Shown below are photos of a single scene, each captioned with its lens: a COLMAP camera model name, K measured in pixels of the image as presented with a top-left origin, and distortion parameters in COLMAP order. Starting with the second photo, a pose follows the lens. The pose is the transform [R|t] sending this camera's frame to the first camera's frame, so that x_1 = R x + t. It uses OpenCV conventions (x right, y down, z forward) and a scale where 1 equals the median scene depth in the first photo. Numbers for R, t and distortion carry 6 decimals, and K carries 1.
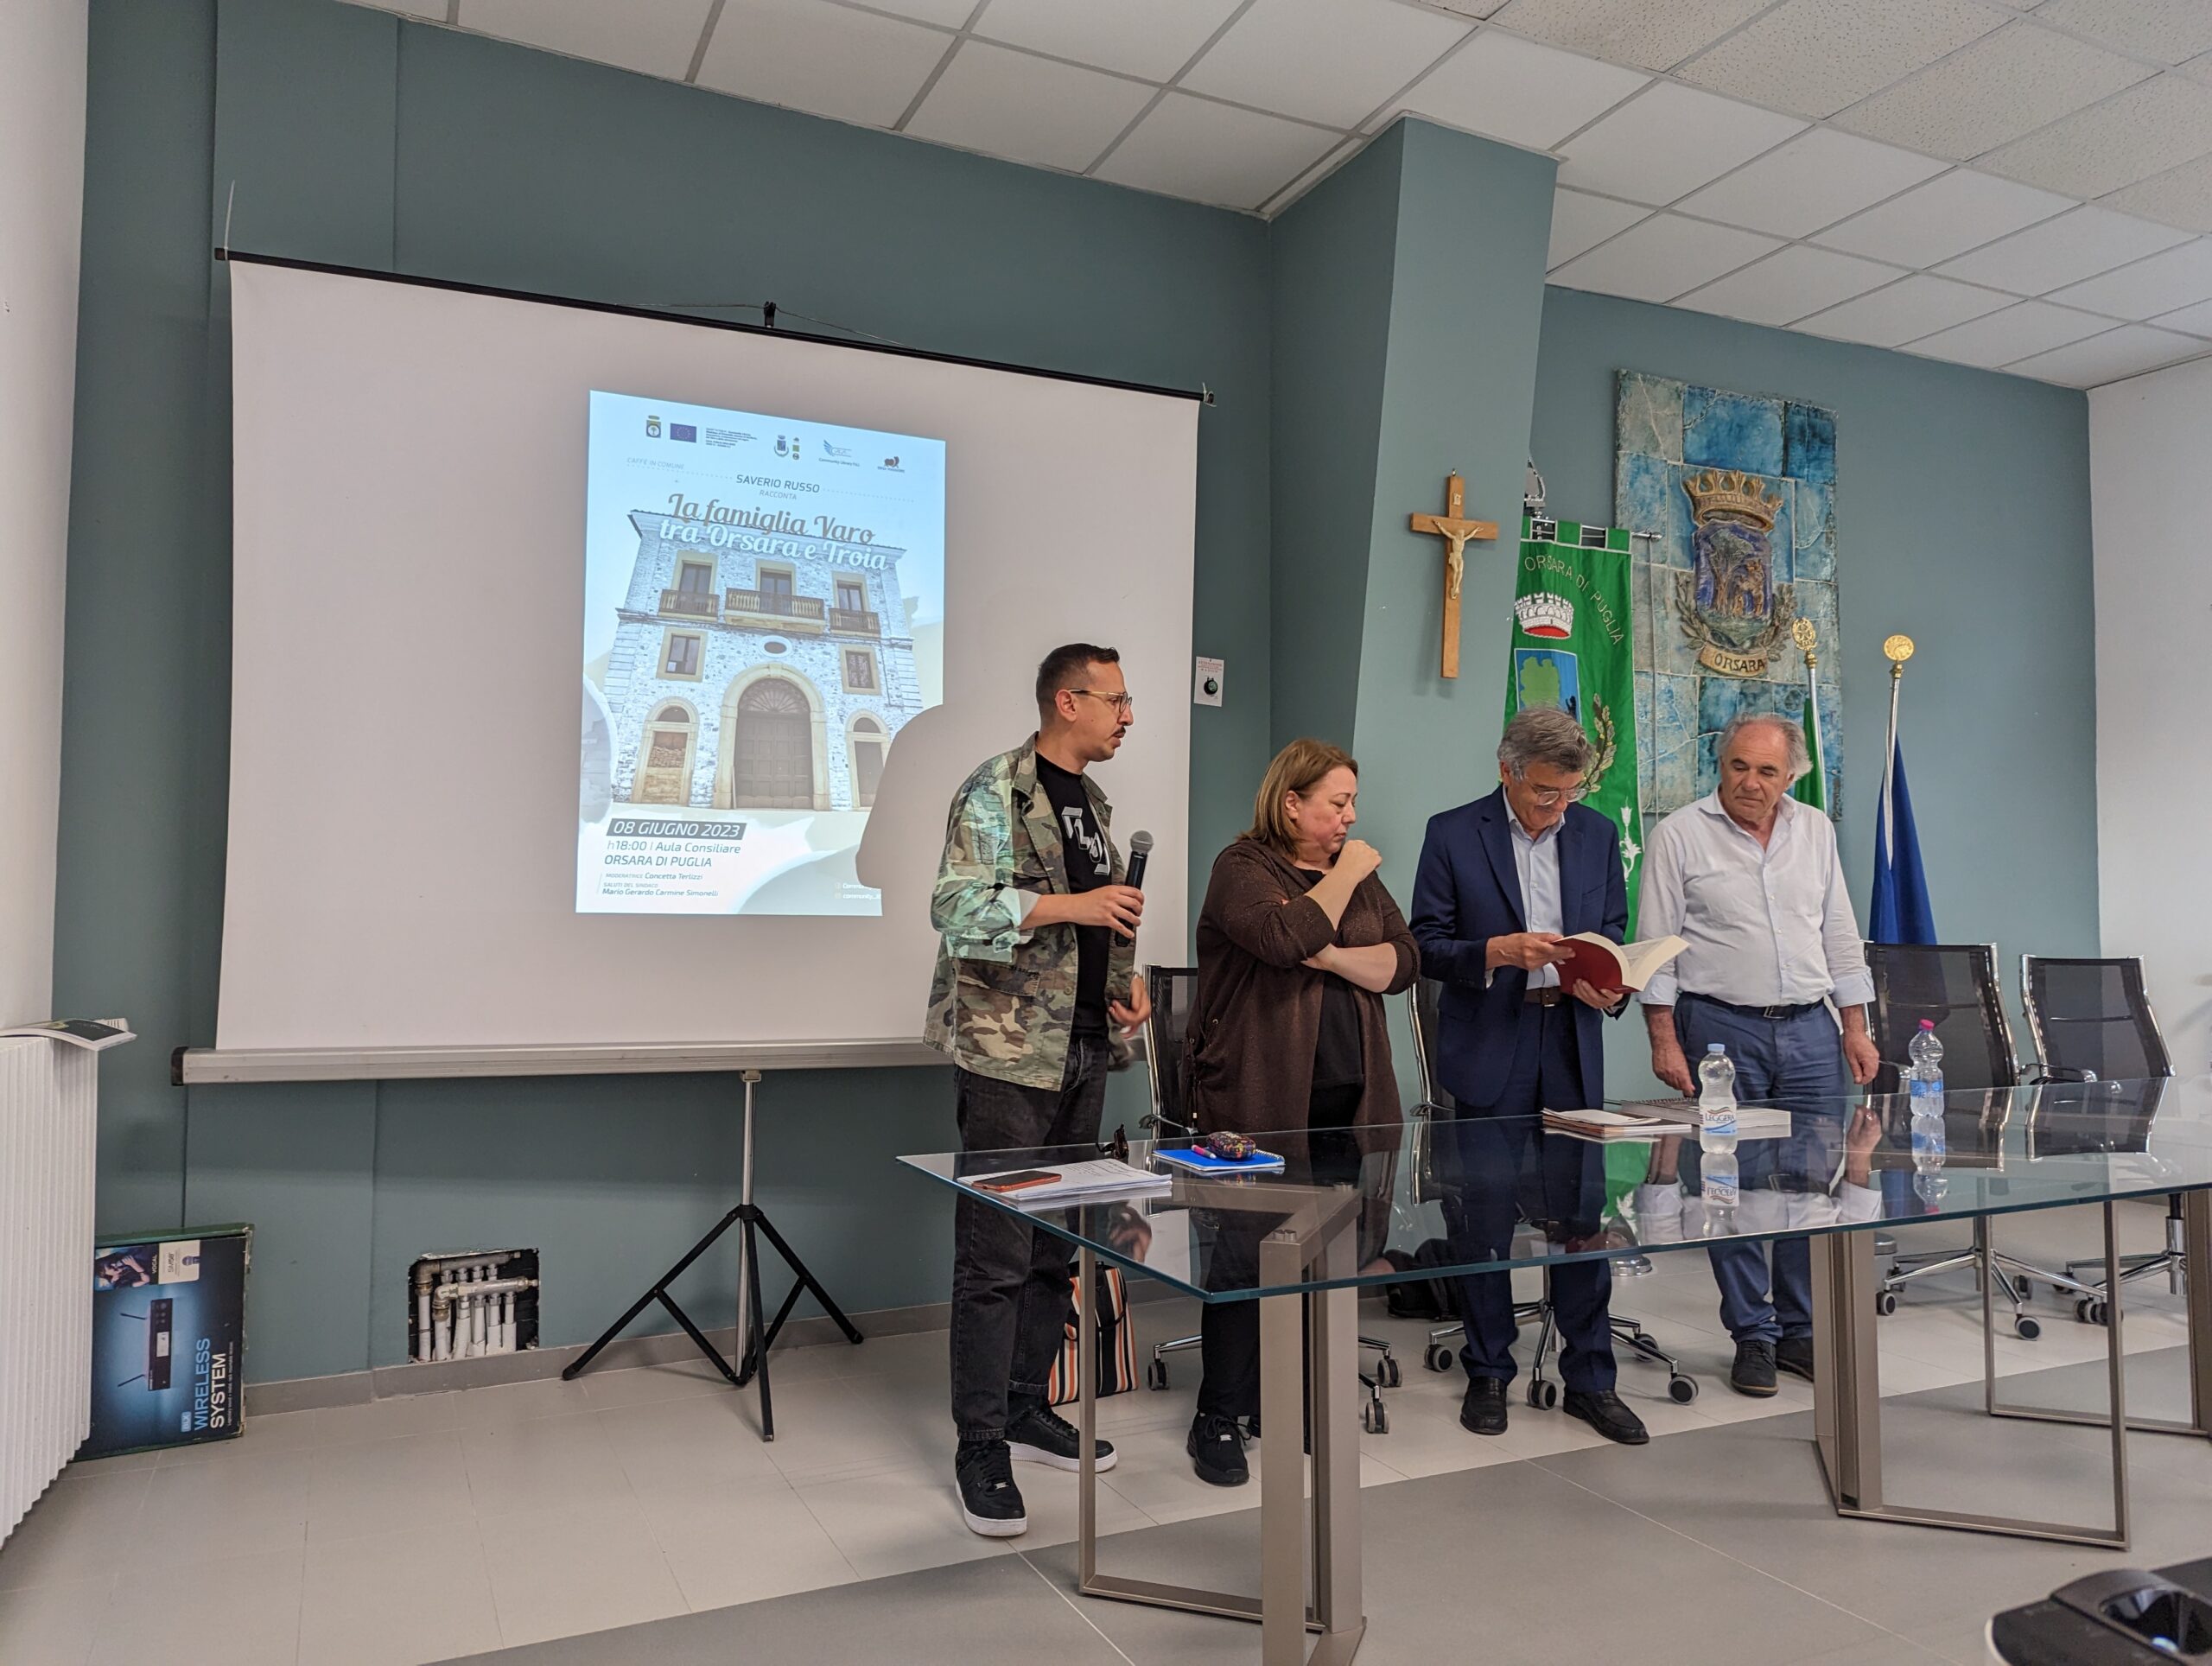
lens RADIAL K [[1555.9, 0, 1093.5], [0, 1555.9, 845.8], [0, 0, 1]] dist [0.061142, -0.049193]
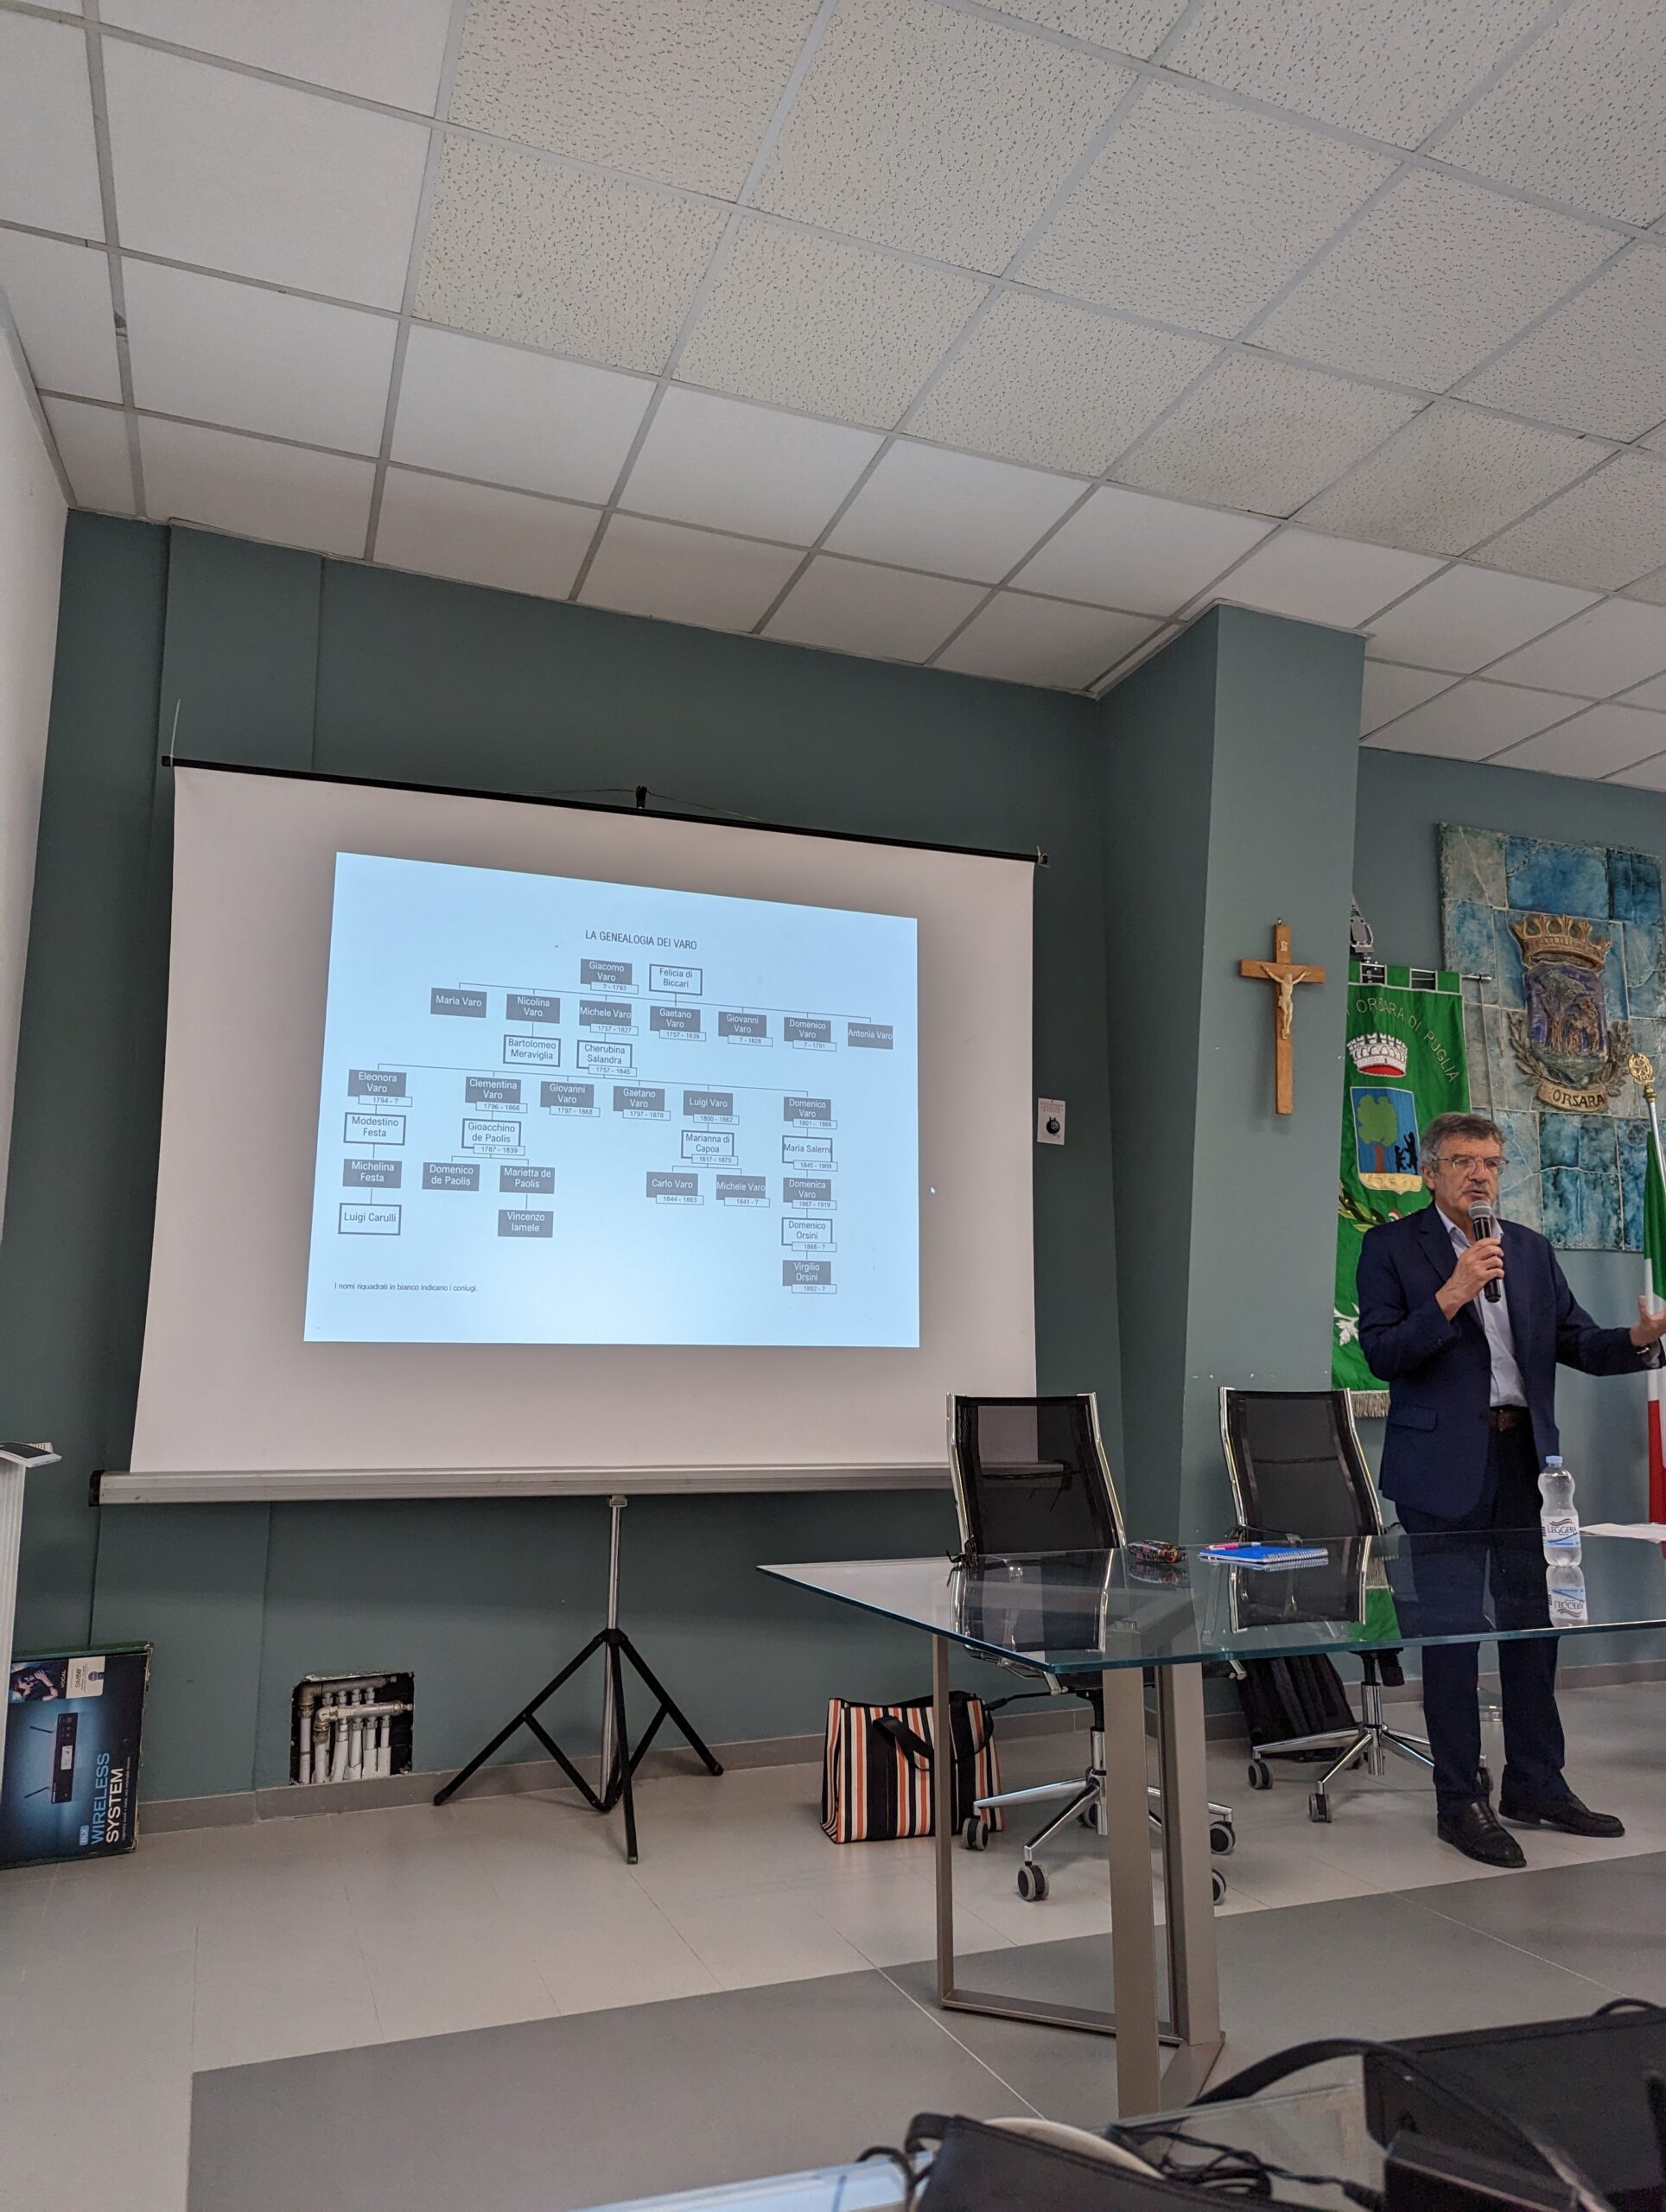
lens RADIAL K [[1555.9, 0, 849.2], [0, 1555.9, 1116.7], [0, 0, 1]] dist [0.061142, -0.049193]
pose [[0.997905, -0.017164, -0.062373, 0.003956], [0.009526, 0.992636, -0.120761, 0.016280], [0.063986, 0.119914, 0.990720, -0.044941]]
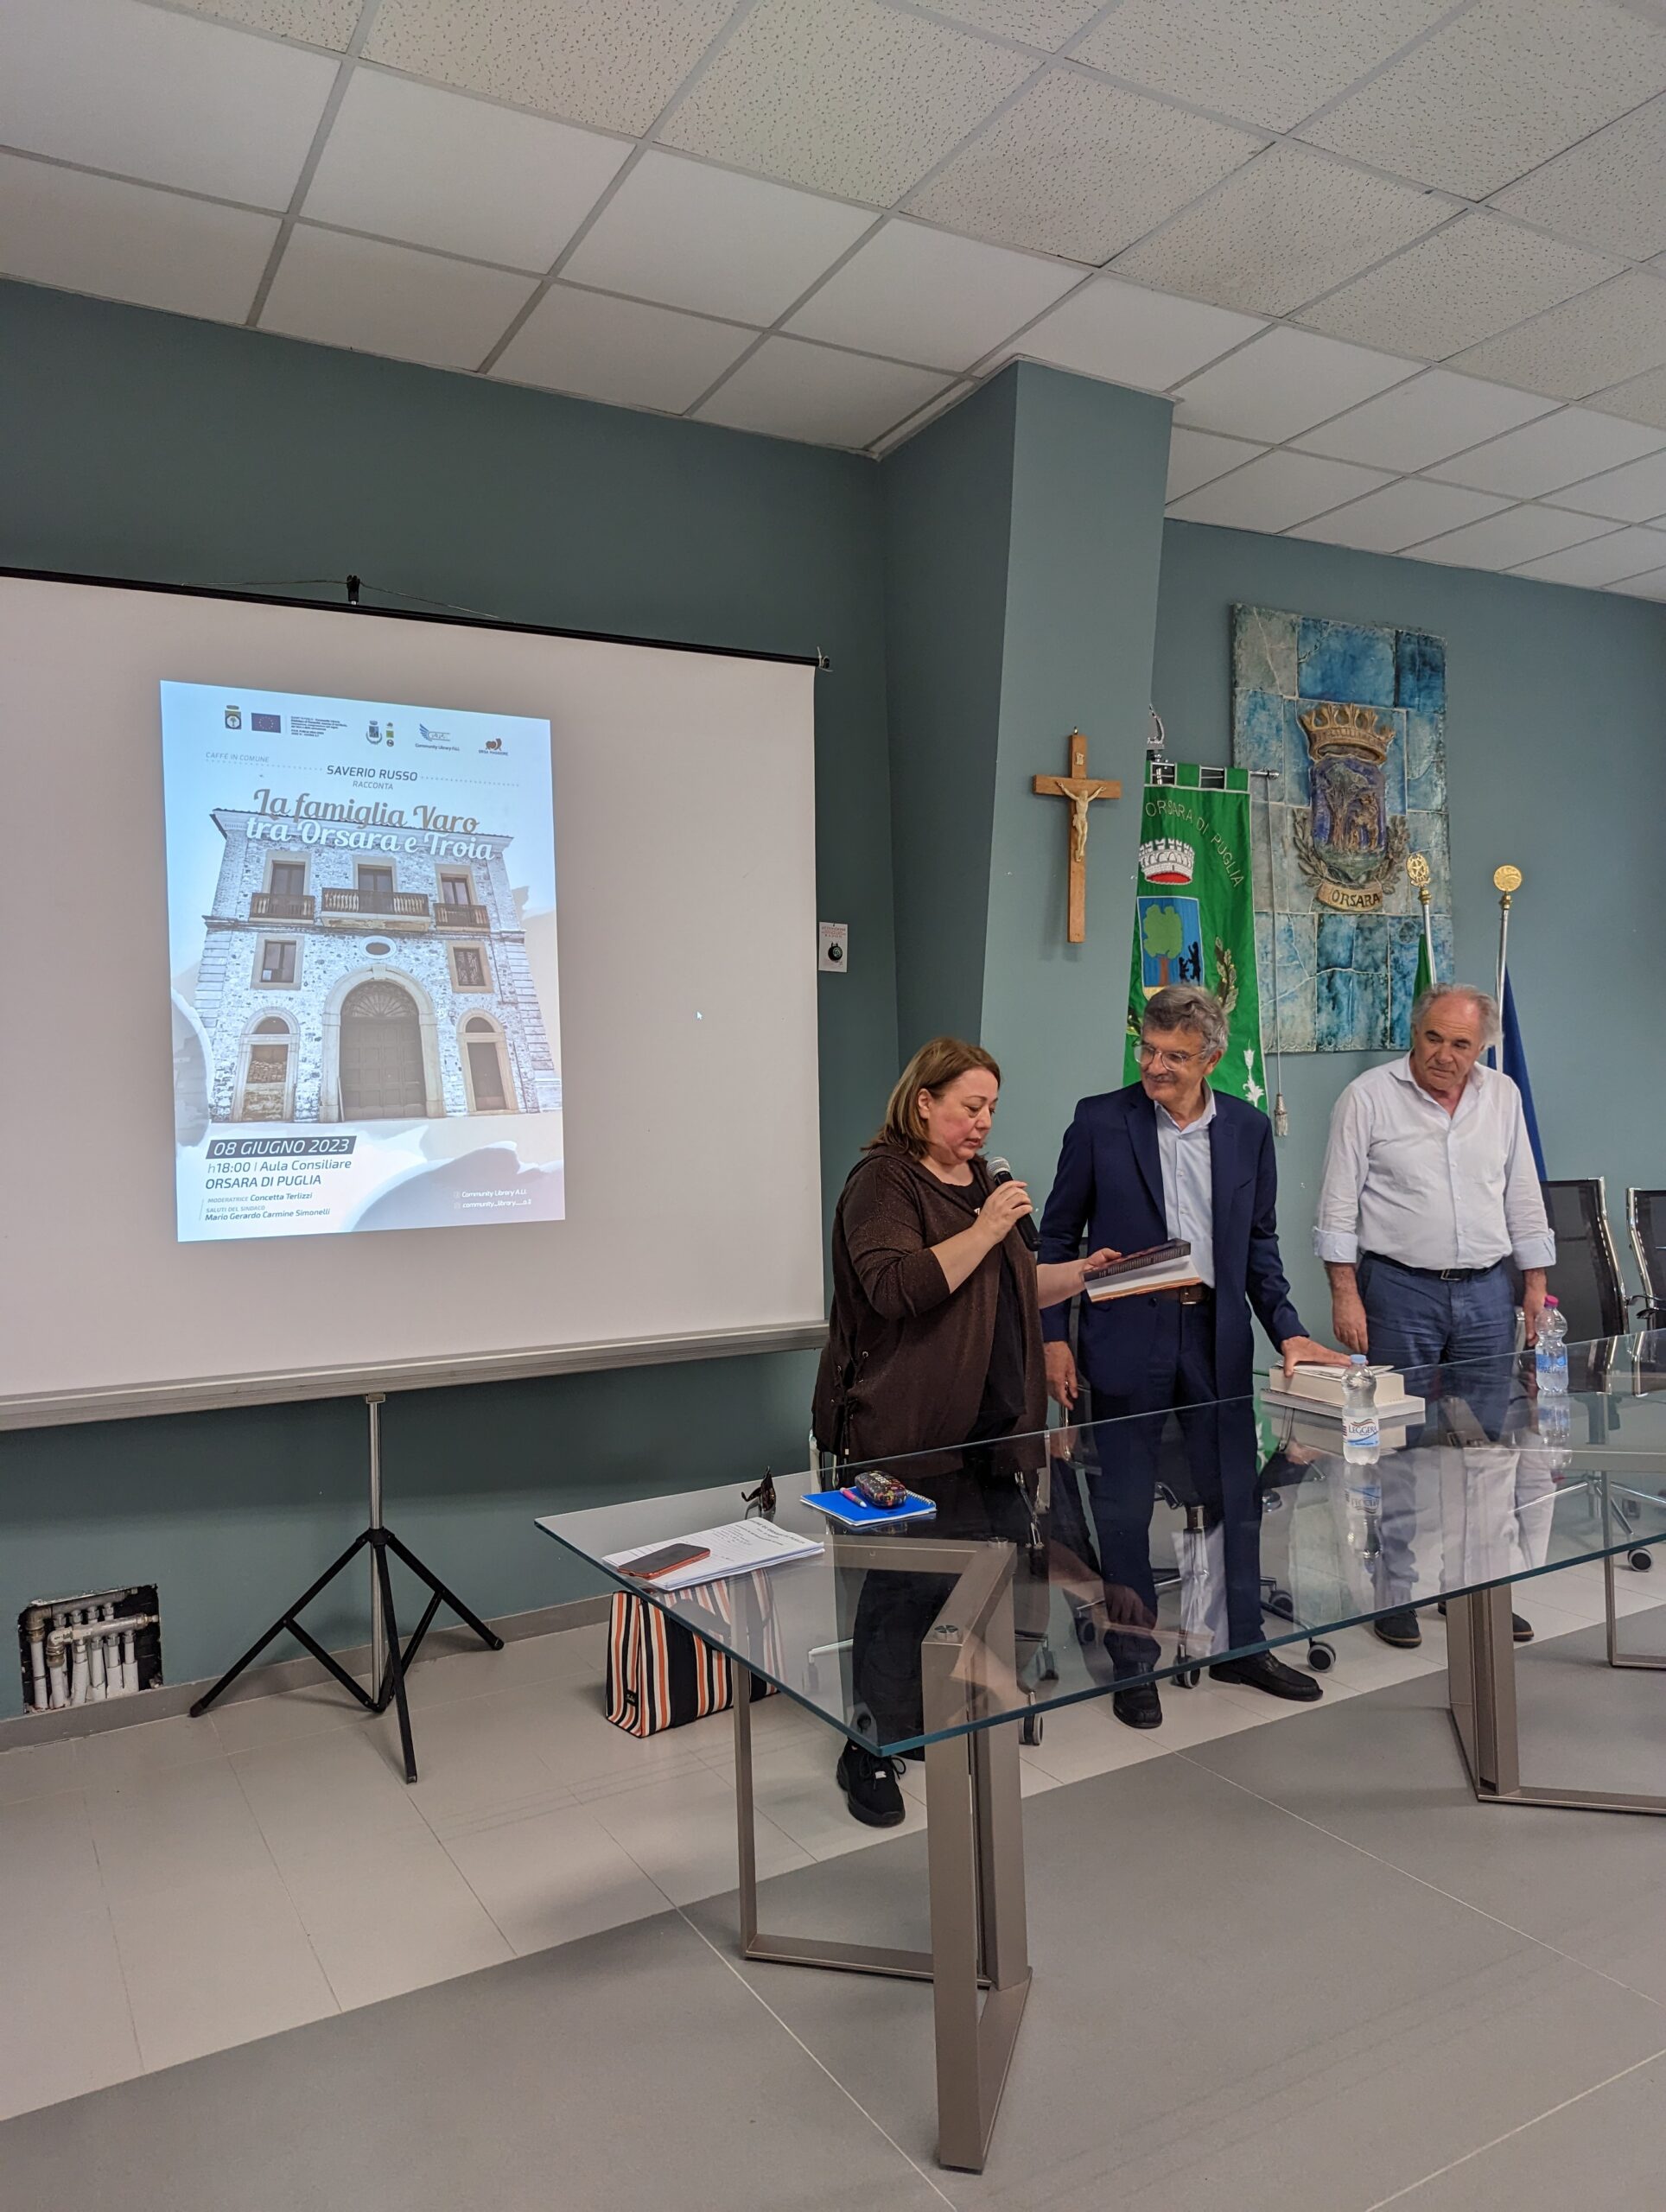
lens RADIAL K [[1555.9, 0, 825.1], [0, 1555.9, 1112.4], [0, 0, 1]] dist [0.061142, -0.049193]
pose [[0.996654, -0.036909, 0.072929, -0.005537], [0.032437, 0.997575, 0.061573, -0.062578], [-0.075024, -0.059002, 0.995435, 0.024689]]
